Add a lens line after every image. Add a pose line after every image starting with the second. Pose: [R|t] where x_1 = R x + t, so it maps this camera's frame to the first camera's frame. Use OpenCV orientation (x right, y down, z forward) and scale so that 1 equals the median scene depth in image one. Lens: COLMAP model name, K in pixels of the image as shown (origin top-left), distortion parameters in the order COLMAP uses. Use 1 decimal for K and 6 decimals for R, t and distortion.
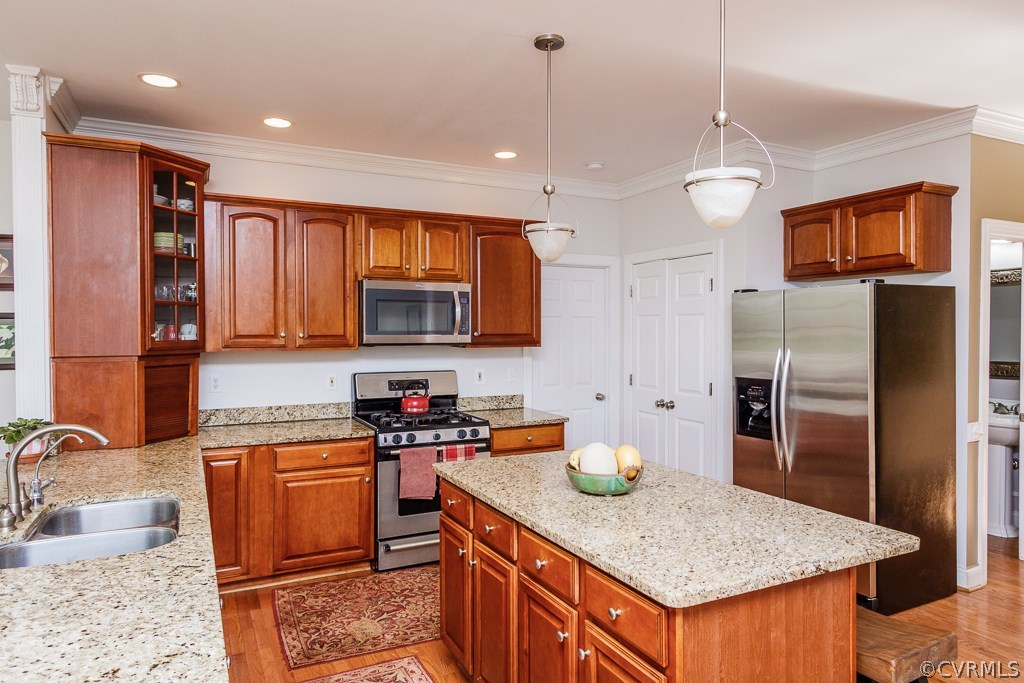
lens RADIAL K [[628.9, 0, 509.9], [0, 628.9, 336.9], [0, 0, 1]] dist [0.011718, -0.002810]
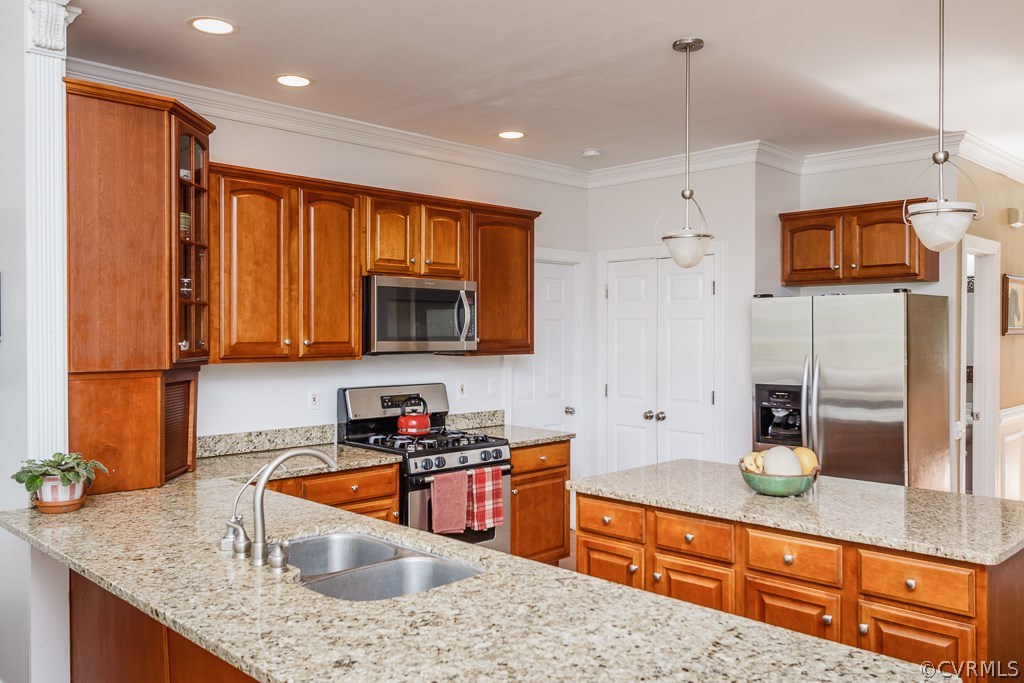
lens RADIAL K [[814.7, 0, 514.8], [0, 814.7, 337.2], [0, 0, 1]] dist [0.009395, 0.001557]
pose [[0.947170, -0.000474, 0.320732, -0.402011], [0.001513, 0.999994, -0.002990, -0.005488], [-0.320729, 0.003318, 0.947165, -0.078272]]
